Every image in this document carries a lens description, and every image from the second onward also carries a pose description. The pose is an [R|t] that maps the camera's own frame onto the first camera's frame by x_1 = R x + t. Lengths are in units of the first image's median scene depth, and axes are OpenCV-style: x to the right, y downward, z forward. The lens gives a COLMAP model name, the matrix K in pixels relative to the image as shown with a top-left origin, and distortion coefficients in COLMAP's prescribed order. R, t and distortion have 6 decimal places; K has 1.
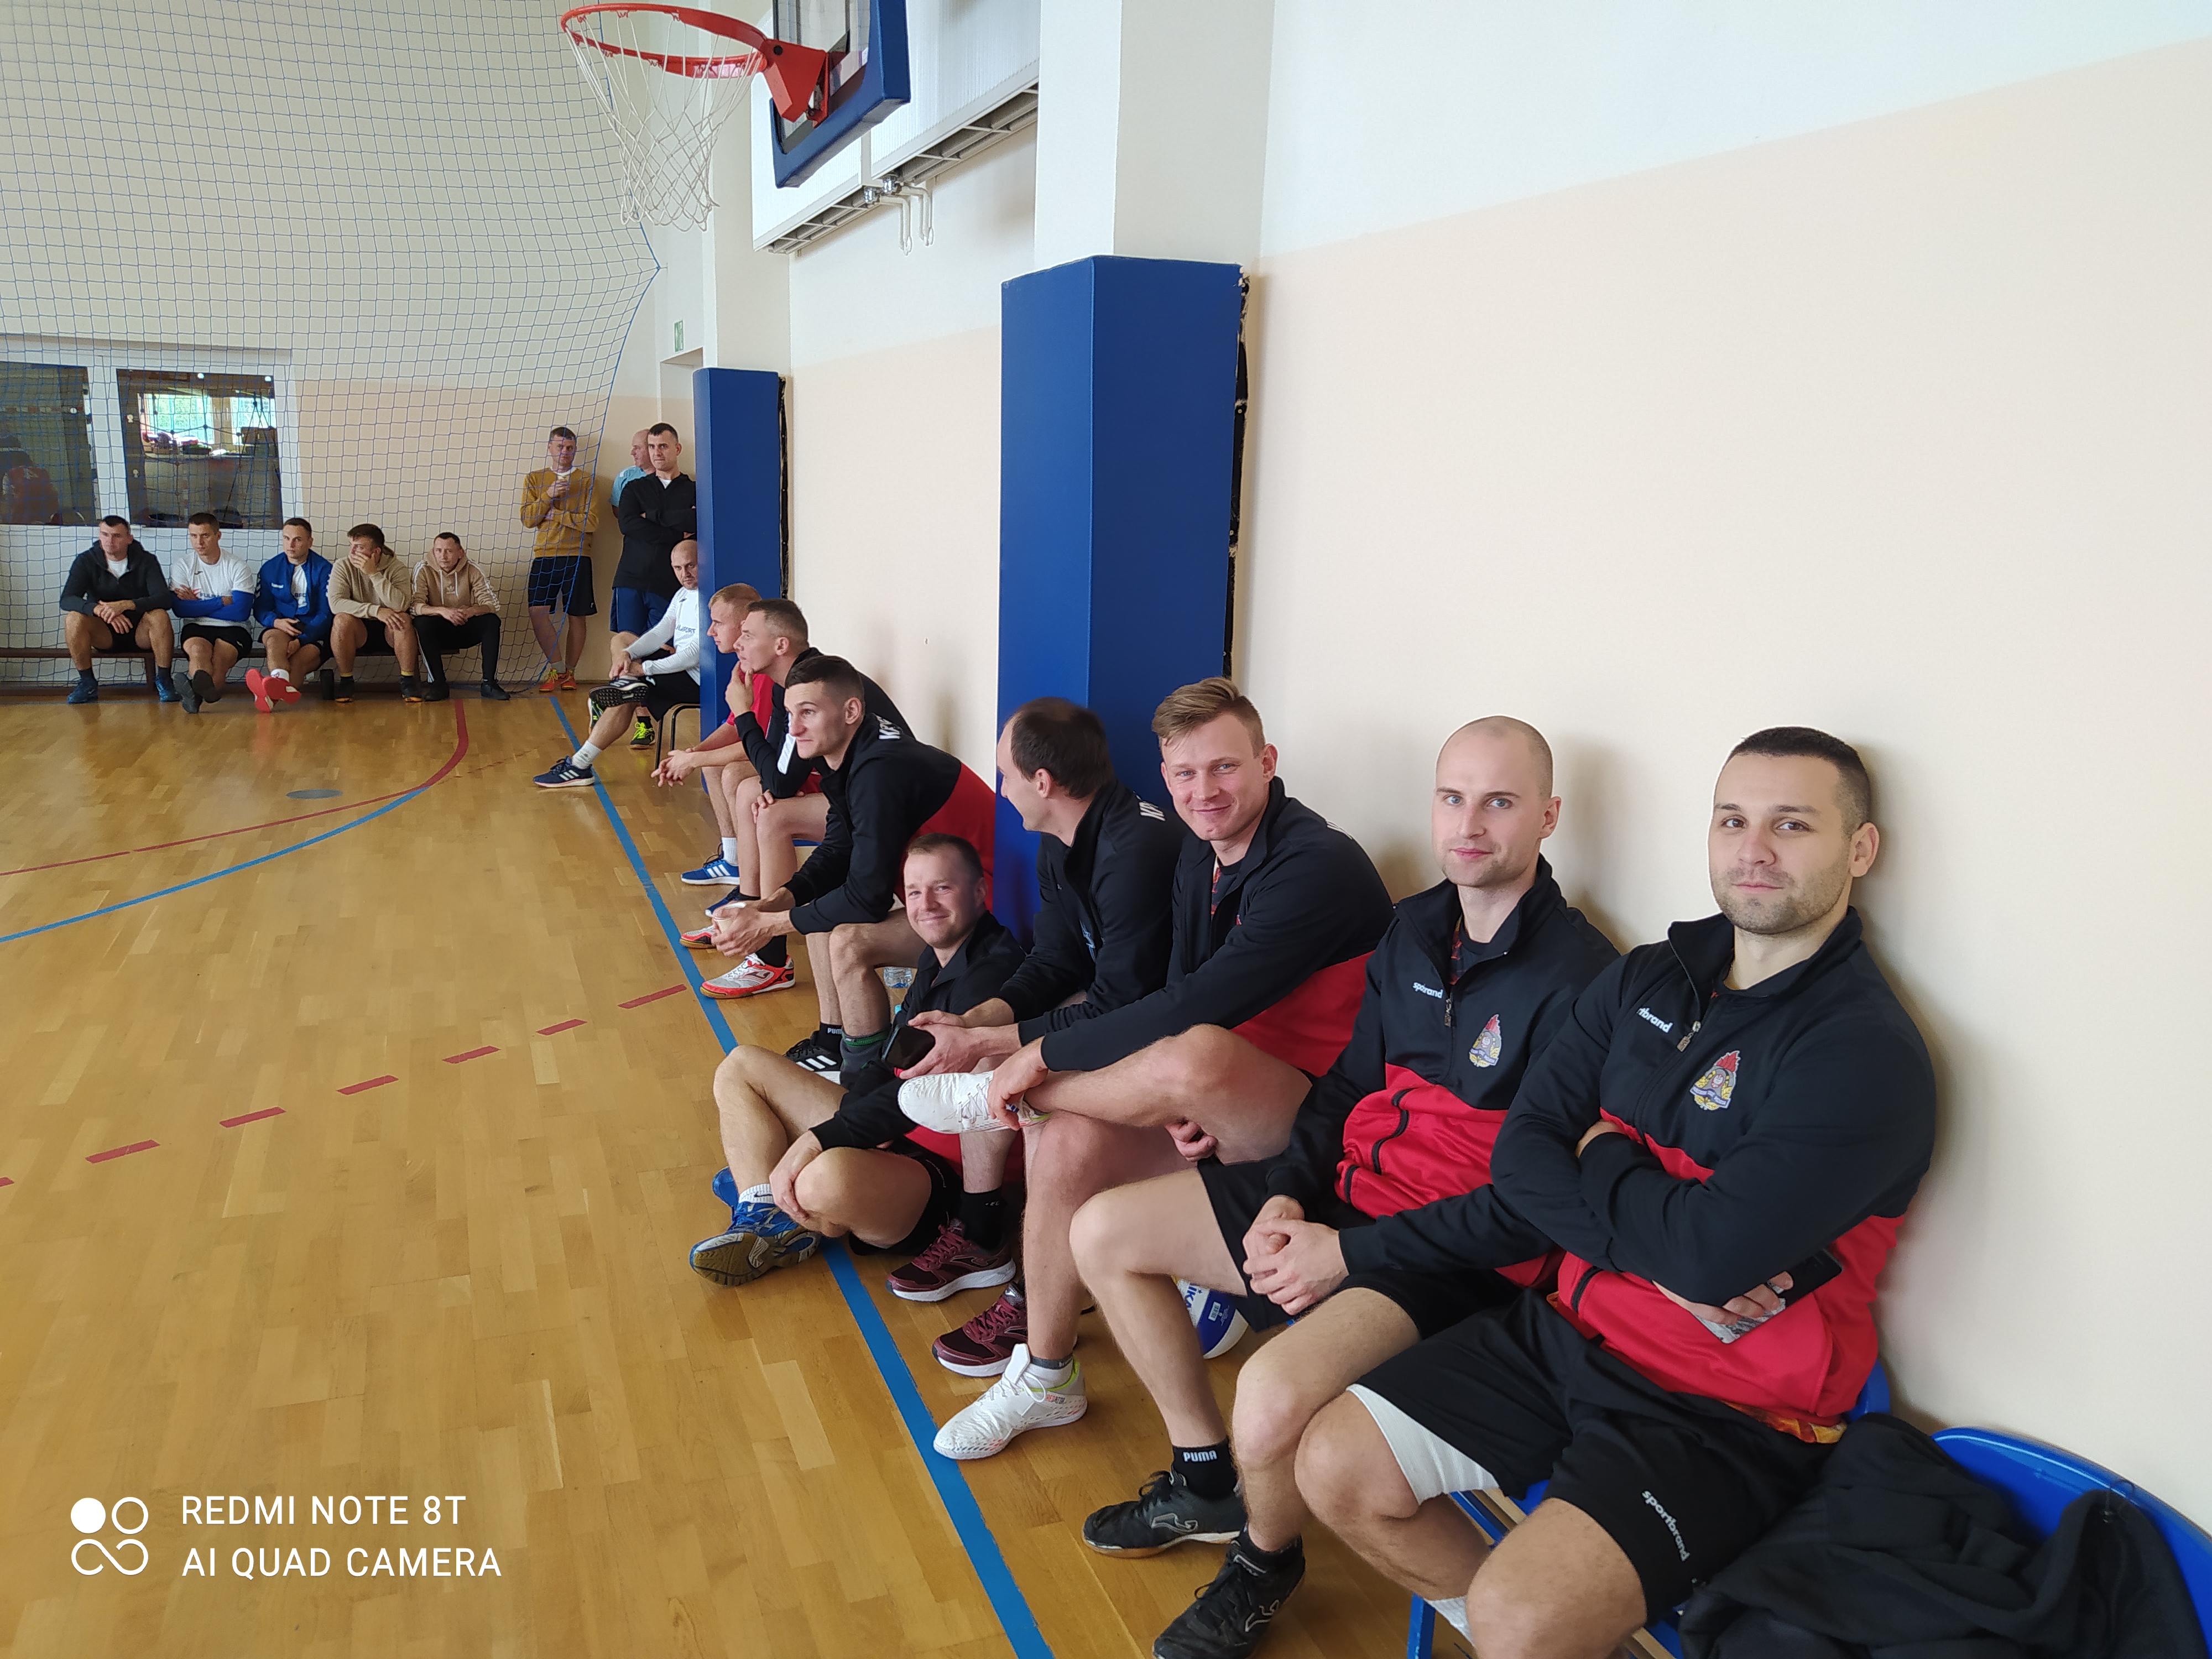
lens RADIAL K [[1681.6, 0, 1116.2], [0, 1681.6, 854.1], [0, 0, 1]] dist [0.055193, -0.058537]
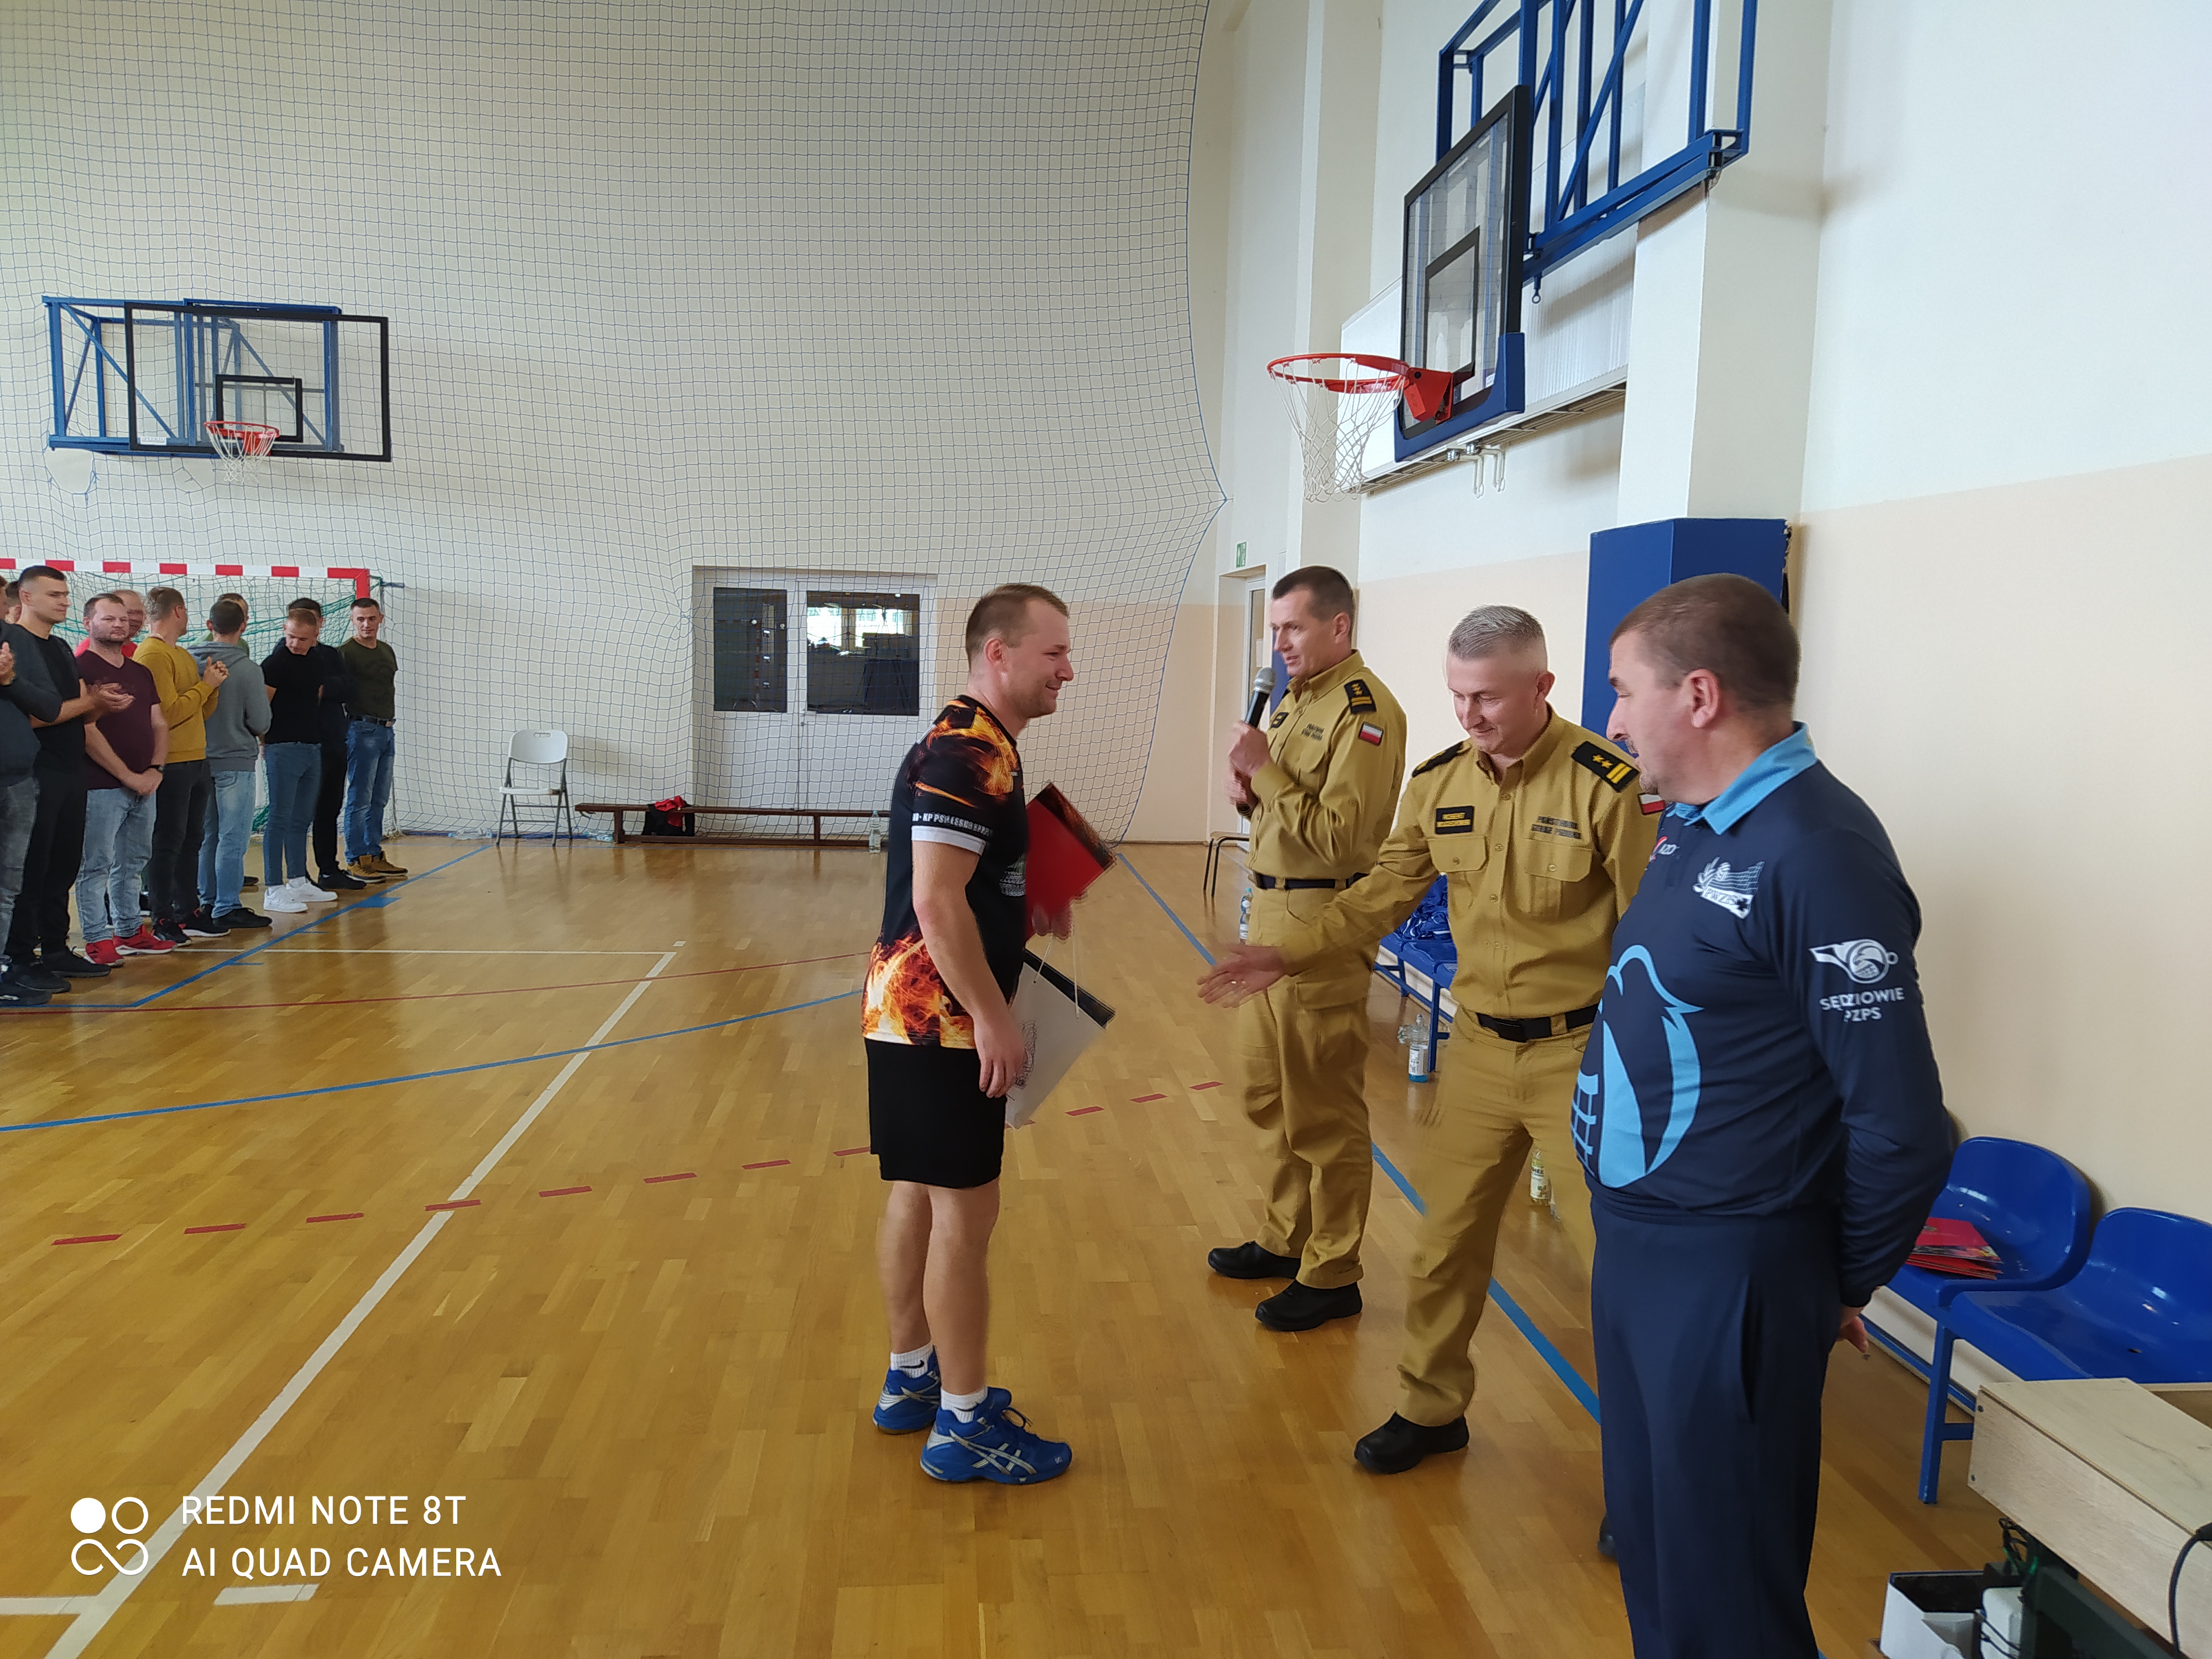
lens RADIAL K [[1681.6, 0, 1094.6], [0, 1681.6, 836.3], [0, 0, 1]] dist [0.055193, -0.058537]
pose [[0.960737, 0.017402, -0.276916, -0.057341], [-0.049313, 0.992851, -0.108696, 0.061211], [0.273045, 0.118083, 0.954727, -0.316396]]
